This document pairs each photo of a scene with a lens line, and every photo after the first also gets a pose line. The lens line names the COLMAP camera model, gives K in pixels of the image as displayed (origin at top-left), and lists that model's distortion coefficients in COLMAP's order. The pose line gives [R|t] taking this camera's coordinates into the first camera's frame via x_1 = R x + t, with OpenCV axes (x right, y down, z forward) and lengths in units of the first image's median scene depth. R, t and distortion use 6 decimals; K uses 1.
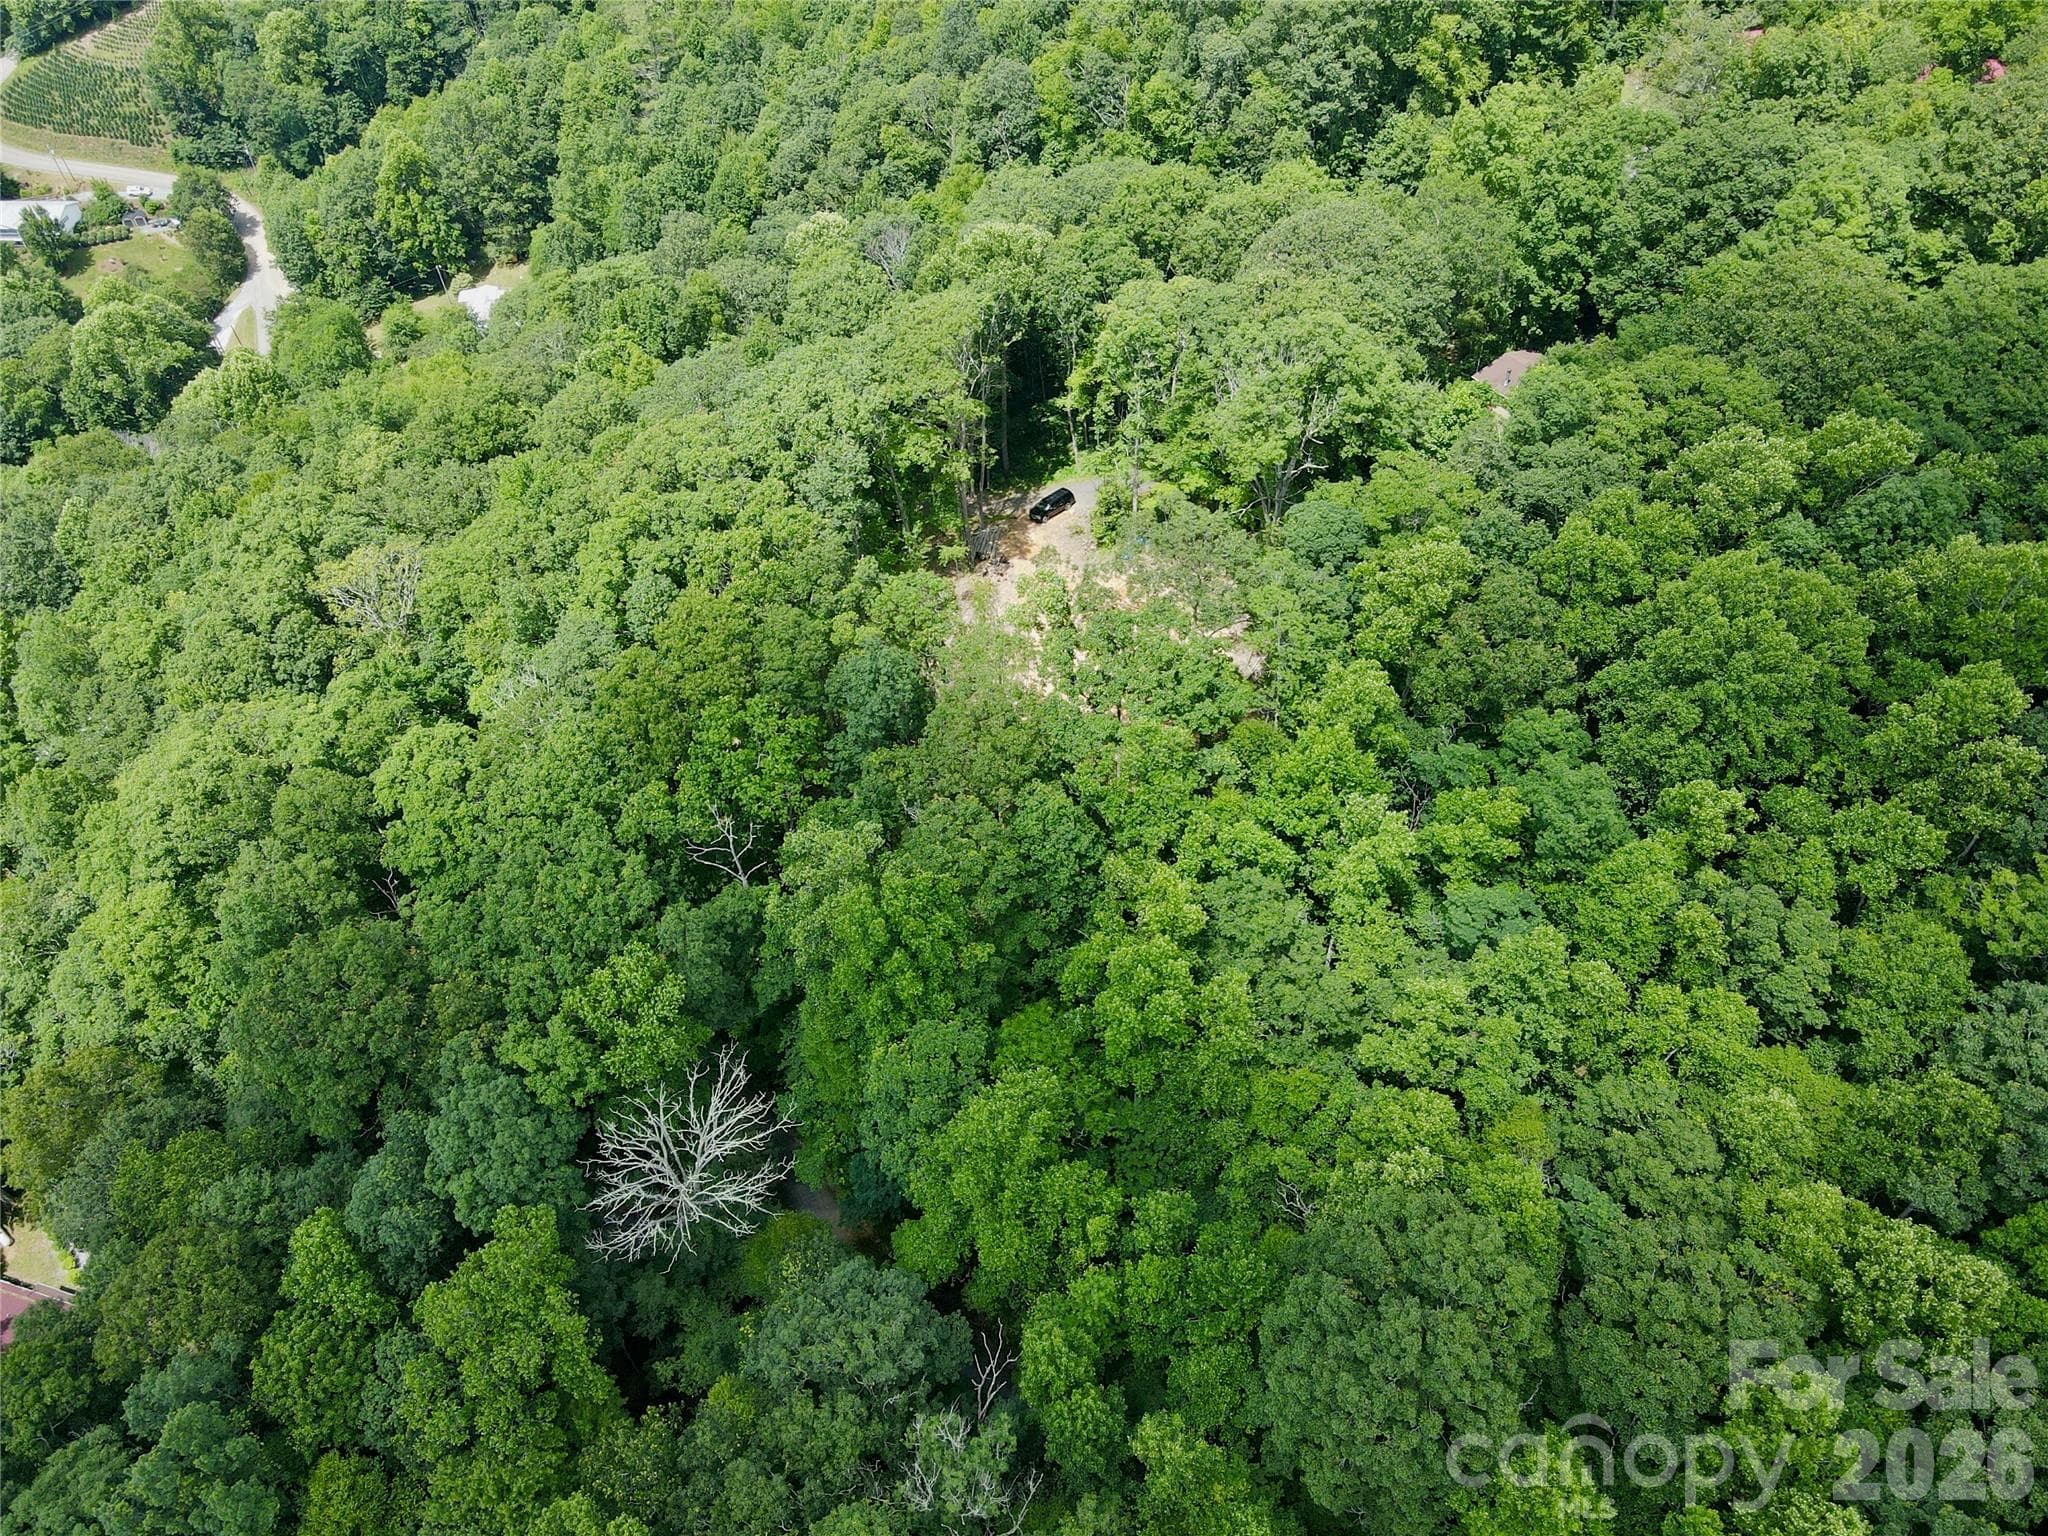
lens RADIAL K [[1506.8, 0, 1022.4], [0, 1506.8, 767.1], [0, 0, 1]] dist [0.011037, 0.008153]
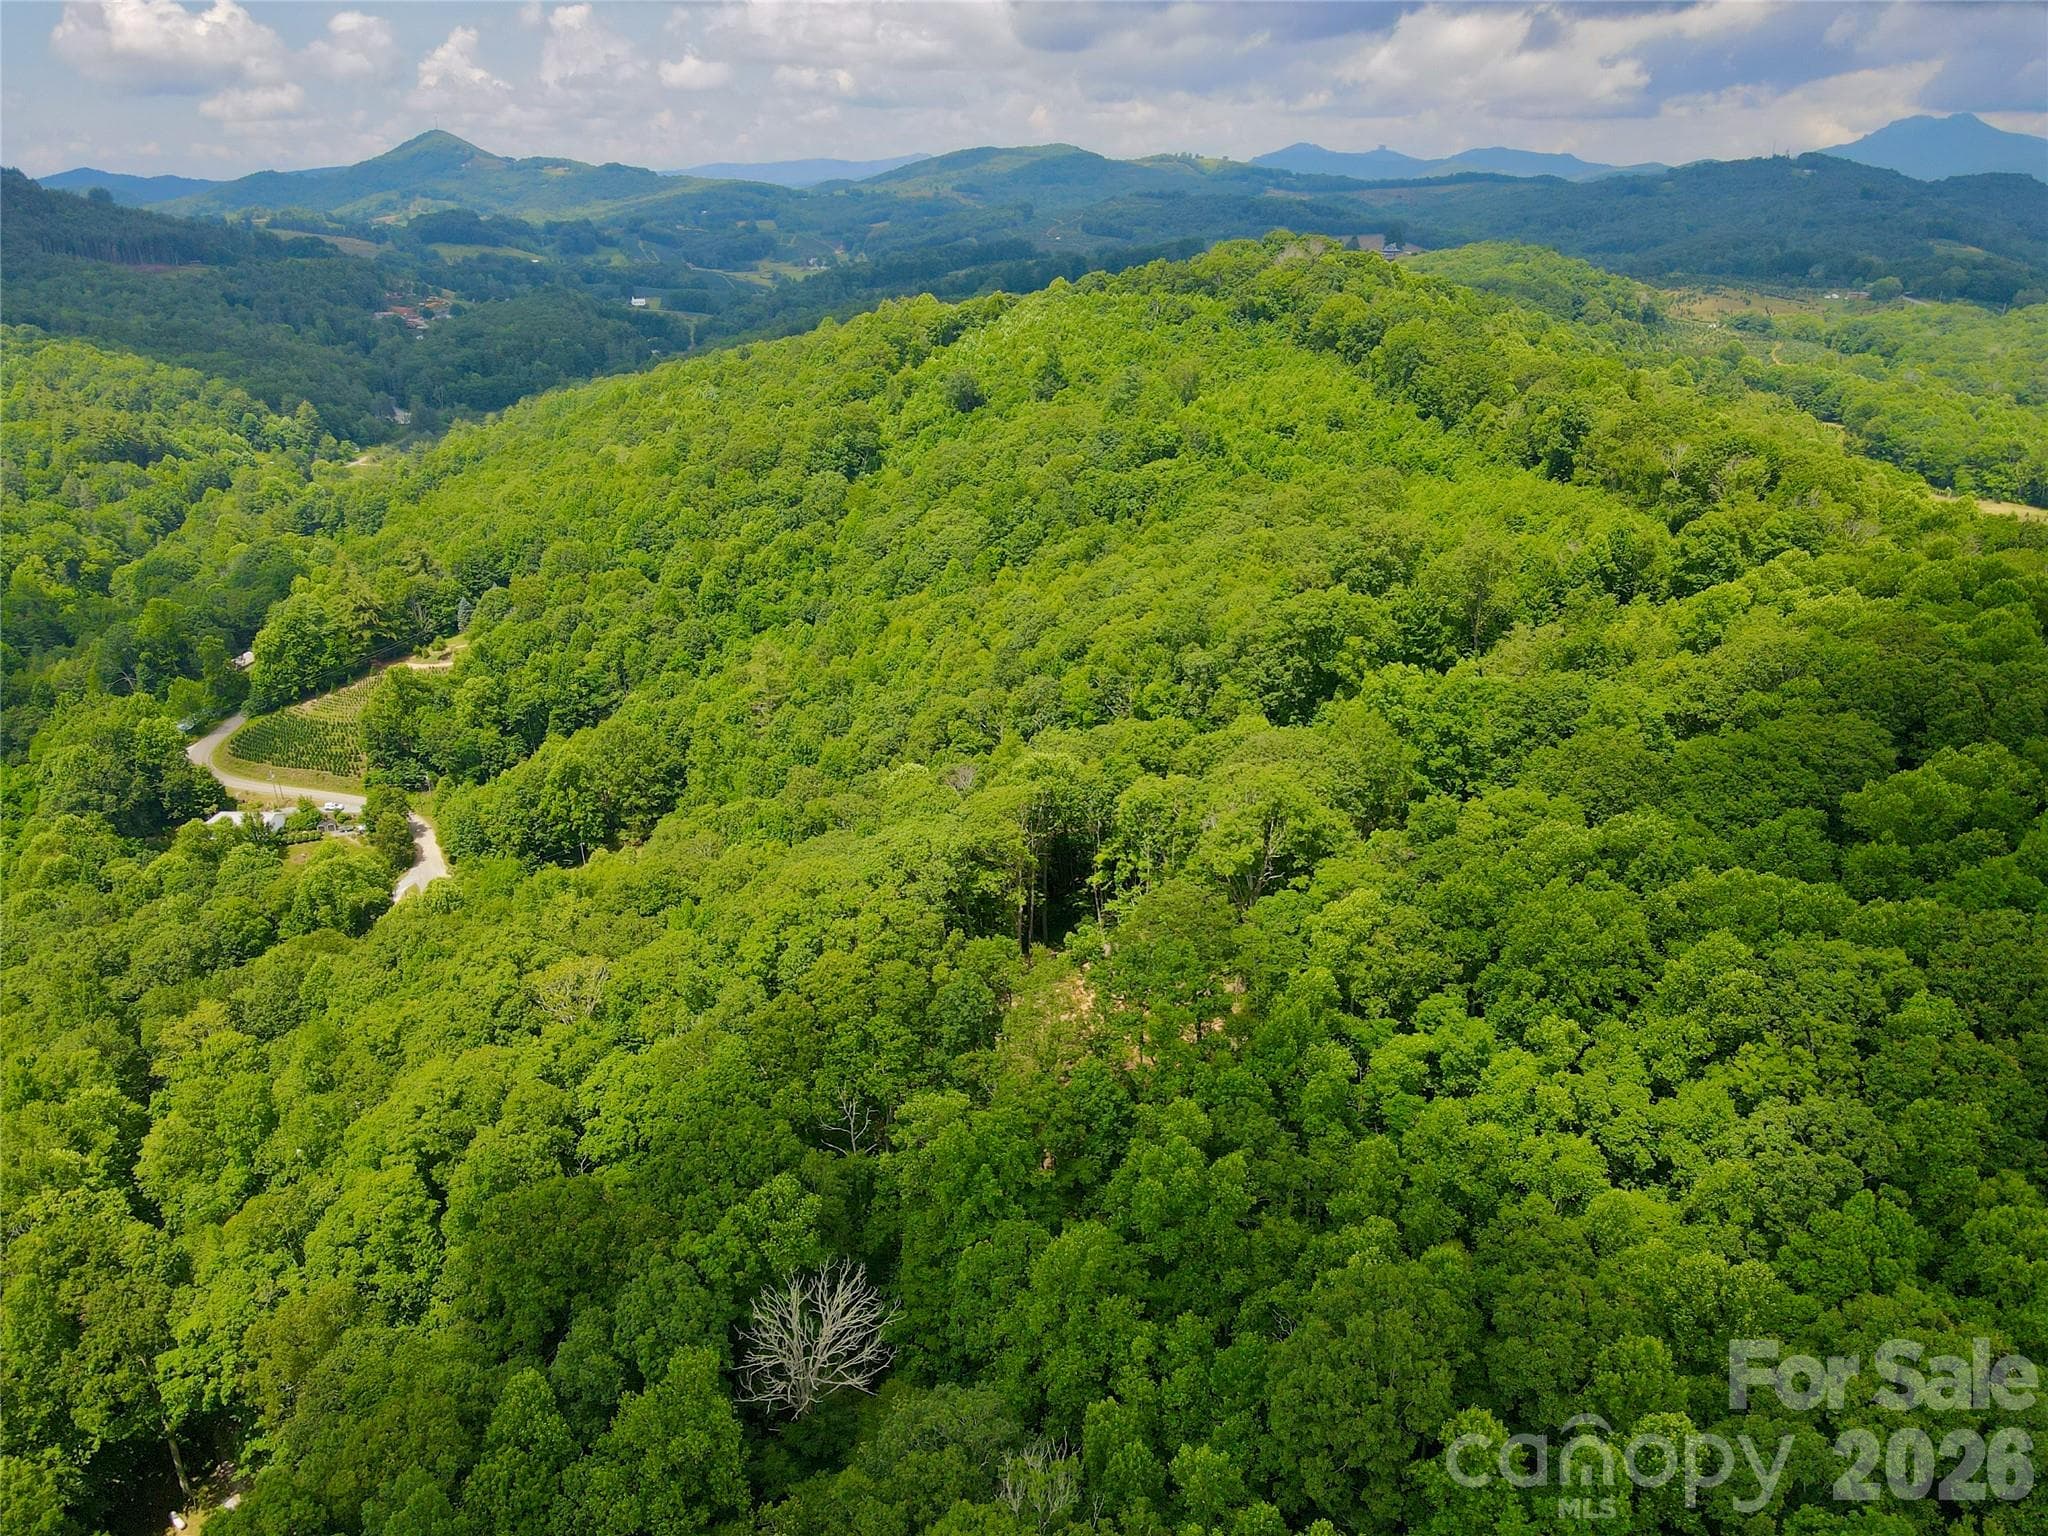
lens RADIAL K [[1506.8, 0, 1030.0], [0, 1506.8, 768.7], [0, 0, 1]] dist [0.011037, 0.008153]
pose [[0.999994, 0.003100, 0.001833, -0.036384], [-0.001978, 0.898140, -0.439706, 0.317963], [-0.003009, 0.439700, 0.898140, -0.294042]]
